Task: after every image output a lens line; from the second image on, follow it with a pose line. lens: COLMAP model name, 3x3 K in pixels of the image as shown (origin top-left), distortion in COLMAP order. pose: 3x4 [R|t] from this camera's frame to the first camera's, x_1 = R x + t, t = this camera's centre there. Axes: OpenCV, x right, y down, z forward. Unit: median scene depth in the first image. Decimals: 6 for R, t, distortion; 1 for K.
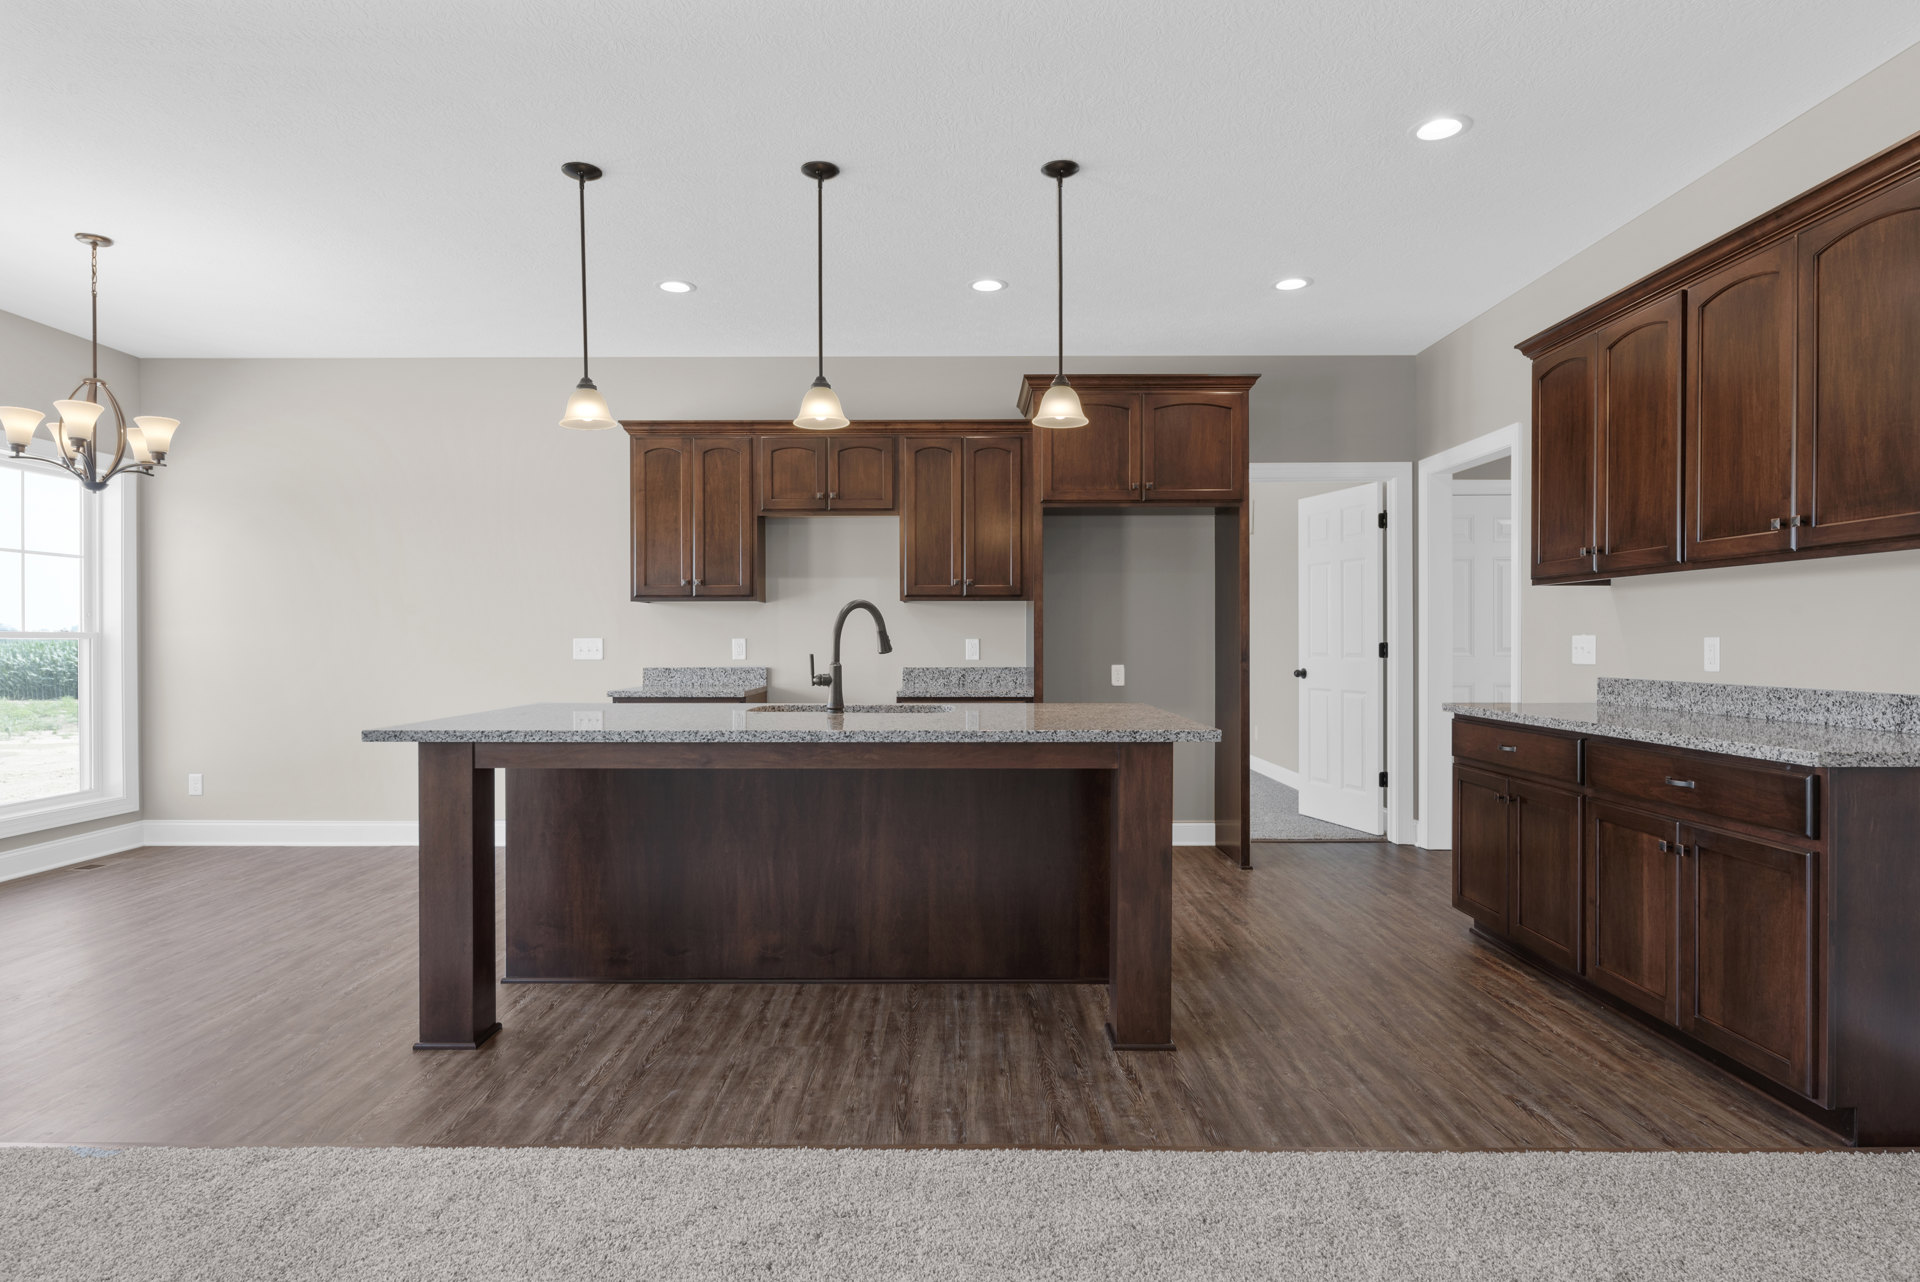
lens RADIAL K [[1068.3, 0, 949.7], [0, 1068.3, 643.9], [0, 0, 1]] dist [0.001432, -0.002002]
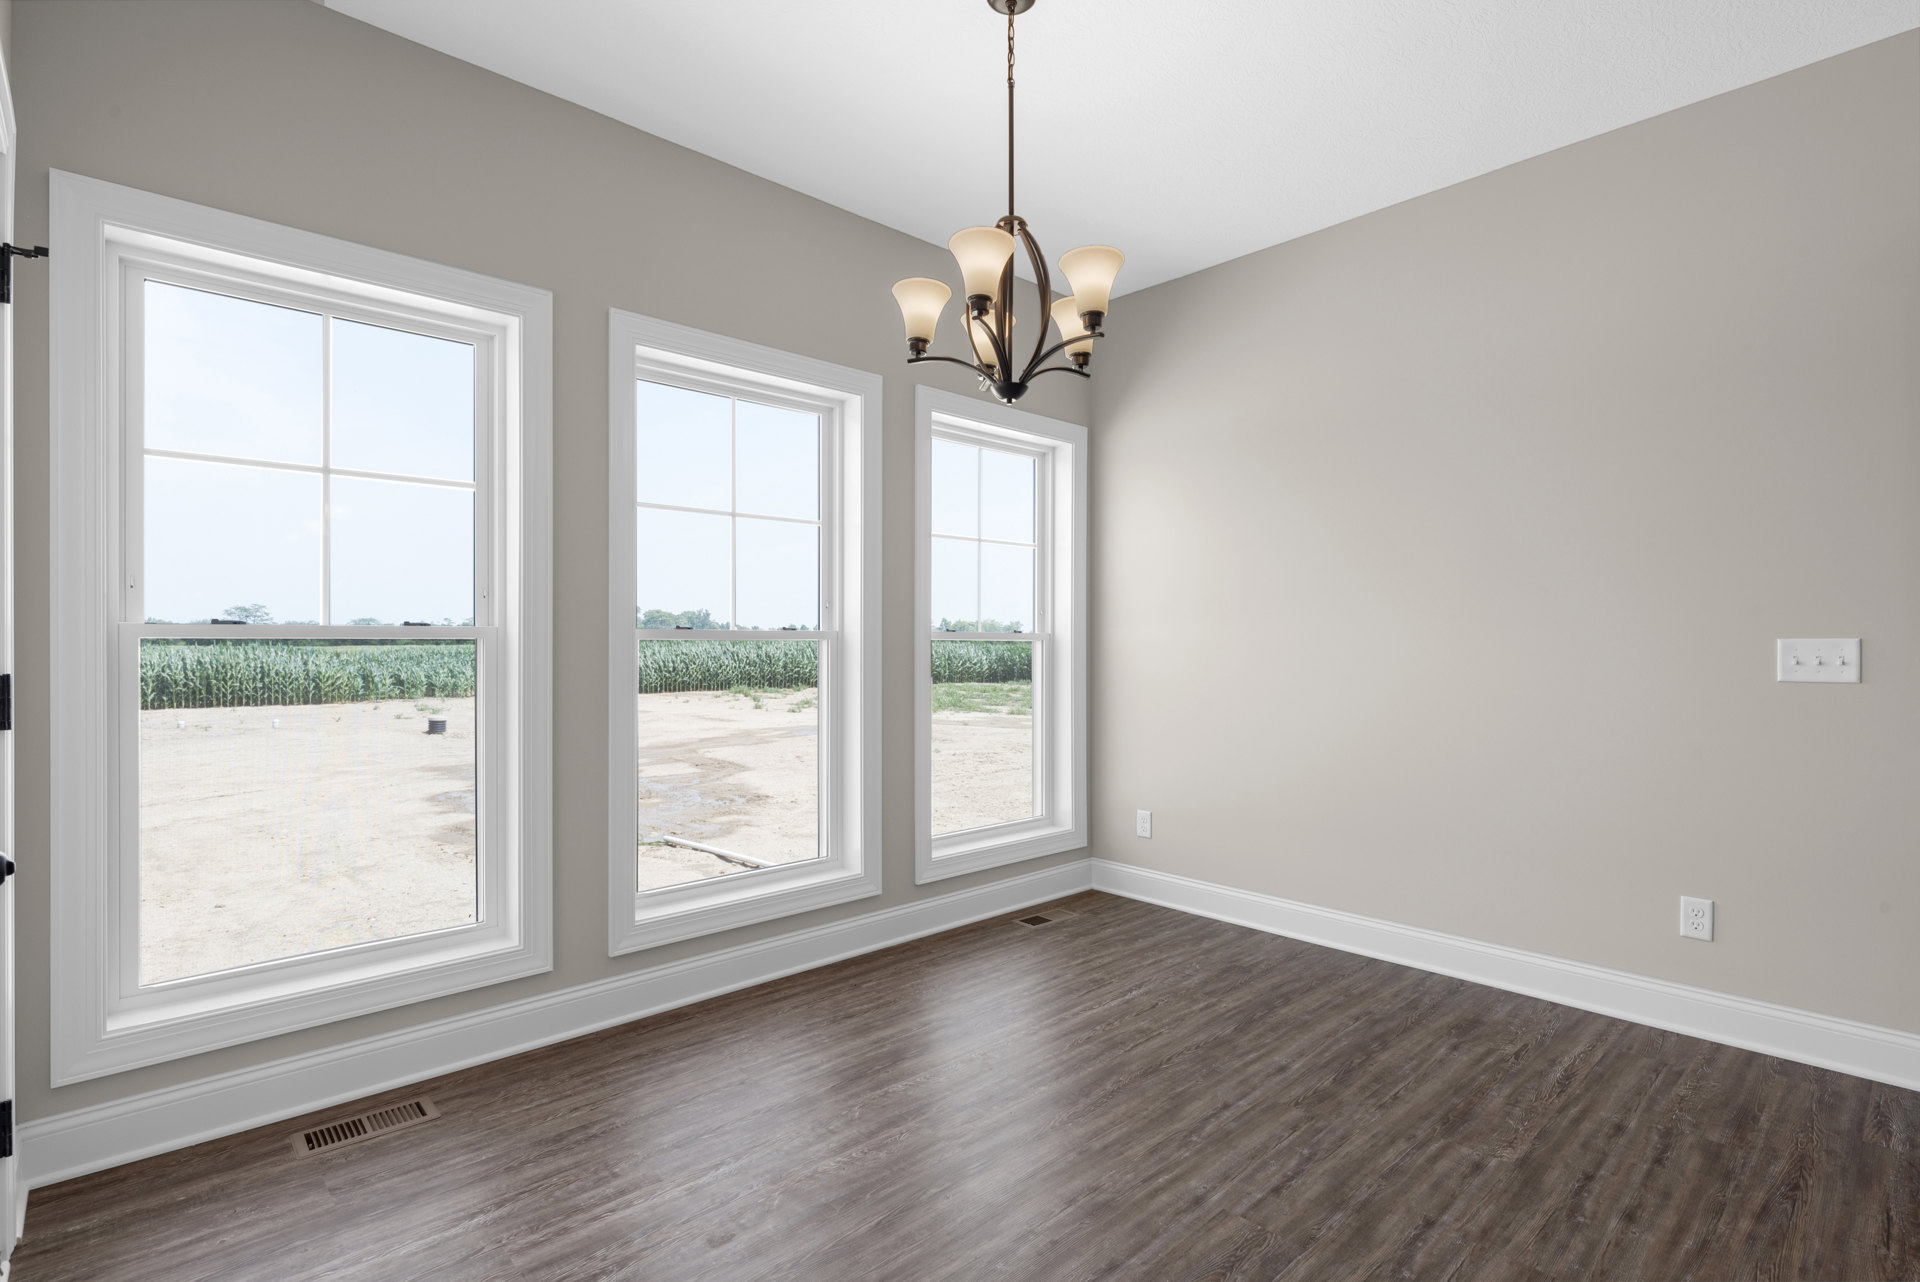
lens RADIAL K [[923.3, 0, 956.6], [0, 923.3, 647.3], [0, 0, 1]] dist [-0.002116, -0.001073]
pose [[0.686434, 0.003790, -0.727182, -0.488370], [-0.003343, 0.999992, 0.002056, -0.000964], [0.727184, 0.001020, 0.686441, 0.689830]]
